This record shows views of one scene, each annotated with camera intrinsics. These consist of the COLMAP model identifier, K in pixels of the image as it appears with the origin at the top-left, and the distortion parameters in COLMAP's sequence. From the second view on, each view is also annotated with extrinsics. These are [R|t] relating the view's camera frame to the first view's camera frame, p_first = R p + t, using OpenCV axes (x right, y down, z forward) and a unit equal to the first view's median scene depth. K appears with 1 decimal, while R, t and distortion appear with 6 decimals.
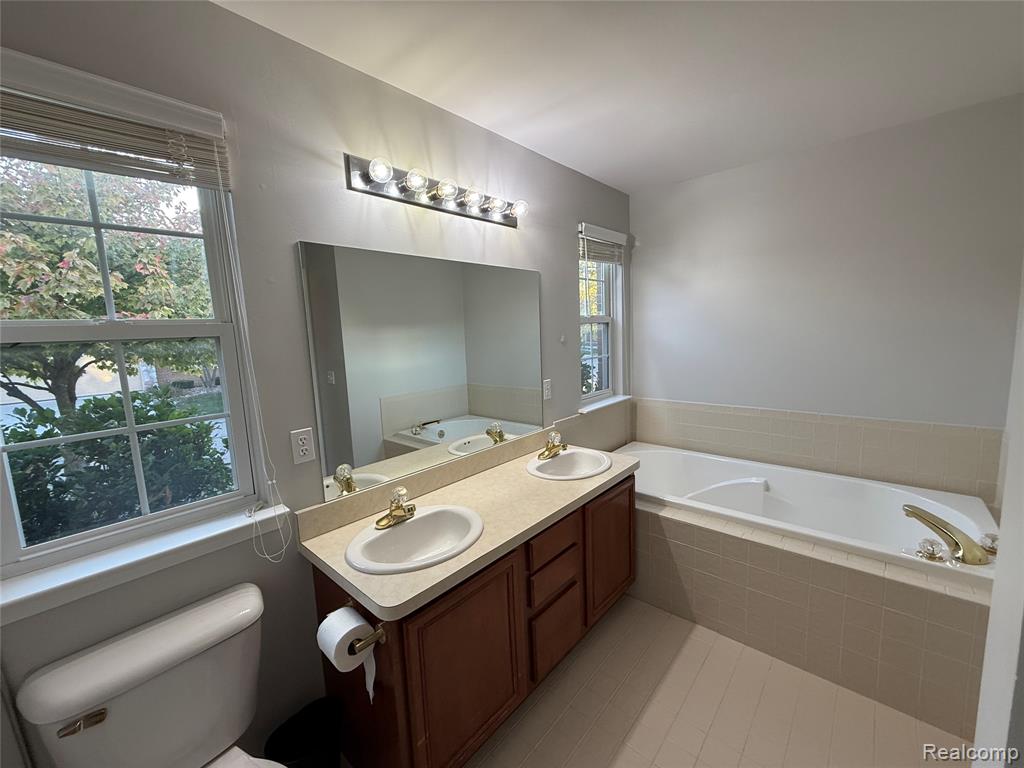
lens RADIAL K [[407.1, 0, 511.6], [0, 407.1, 385.3], [0, 0, 1]] dist [-0.000970, 0.000862]
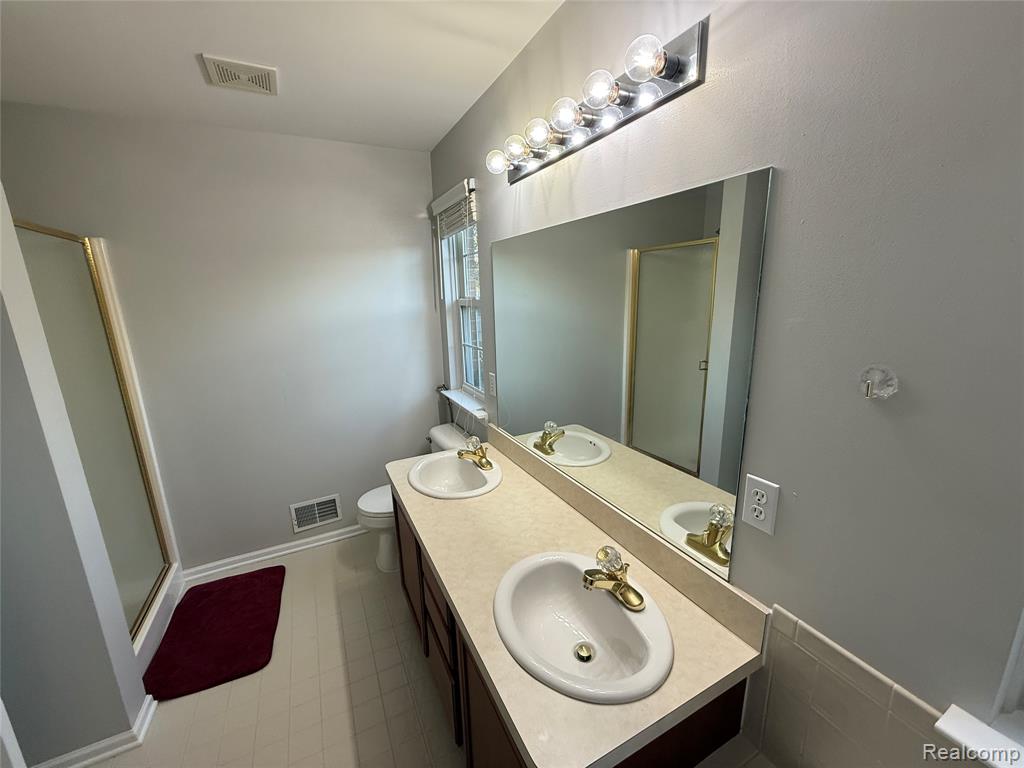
lens RADIAL K [[407.1, 0, 507.9], [0, 407.1, 382.3], [0, 0, 1]] dist [-0.000970, 0.000862]
pose [[-0.365047, 0.256081, -0.895077, 0.535204], [-0.080754, 0.949093, 0.304469, -0.214899], [0.927480, 0.183427, -0.325784, 1.029093]]
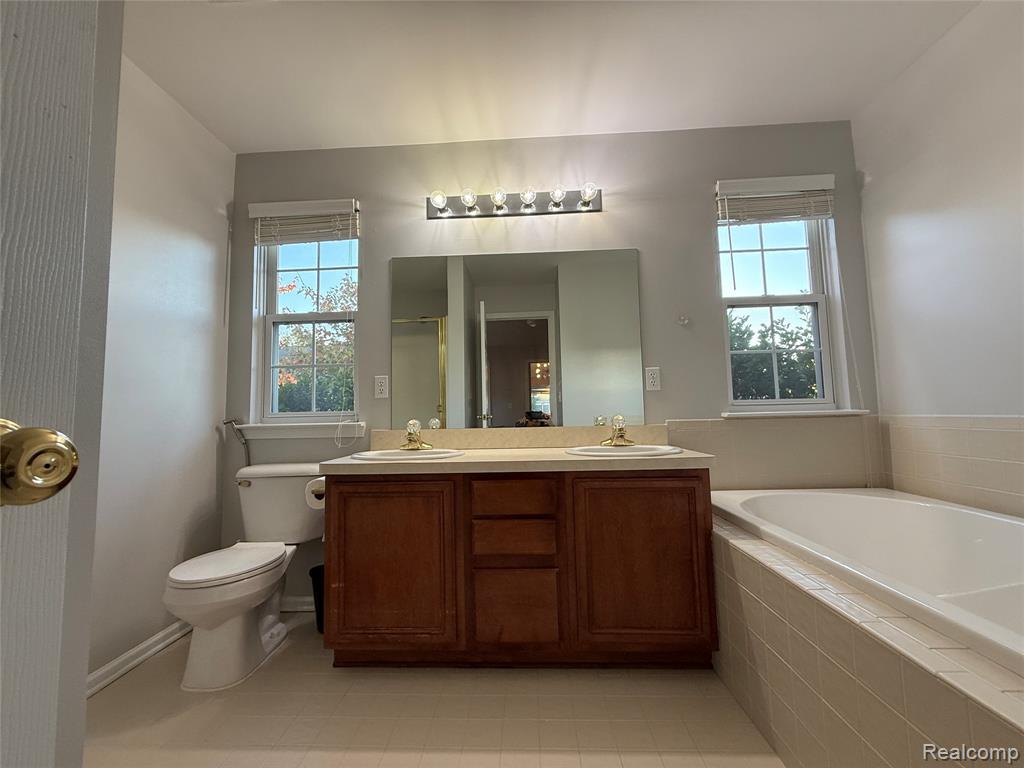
lens RADIAL K [[407.1, 0, 508.5], [0, 407.1, 383.6], [0, 0, 1]] dist [-0.000970, 0.000862]
pose [[0.635023, -0.038710, -0.771523, 0.631176], [-0.108084, 0.984467, -0.138356, 0.194277], [0.764895, 0.171248, 0.620975, 0.285342]]
